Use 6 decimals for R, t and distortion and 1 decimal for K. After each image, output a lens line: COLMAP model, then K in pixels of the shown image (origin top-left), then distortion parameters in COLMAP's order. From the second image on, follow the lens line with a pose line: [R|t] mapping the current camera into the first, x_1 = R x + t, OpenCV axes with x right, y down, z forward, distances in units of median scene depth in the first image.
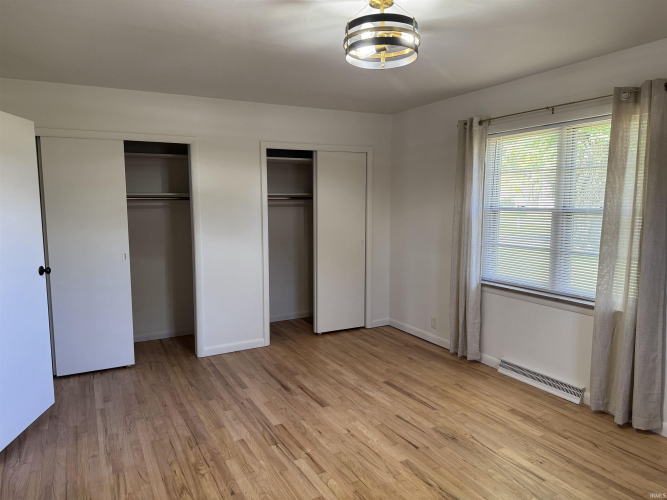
lens RADIAL K [[482.1, 0, 333.5], [0, 482.1, 250.0], [0, 0, 1]] dist [0.002367, -0.008438]
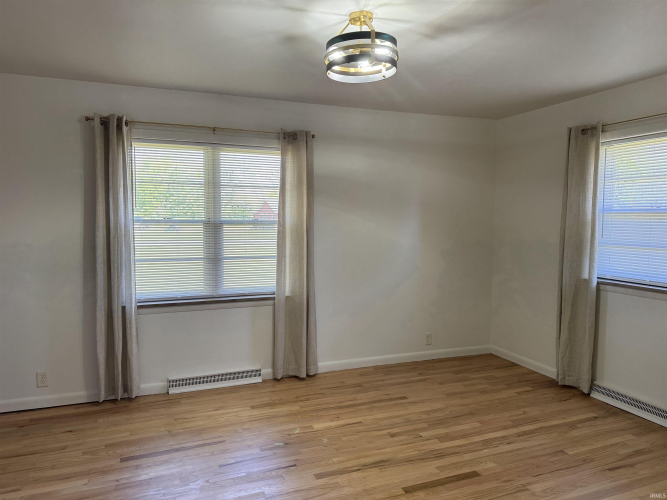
lens RADIAL K [[482.1, 0, 333.5], [0, 482.1, 250.0], [0, 0, 1]] dist [0.002367, -0.008438]
pose [[0.093734, -0.073309, 0.992895, -0.626150], [0.094627, 0.993427, 0.064416, -0.066274], [-0.991090, 0.087916, 0.100055, 0.647327]]
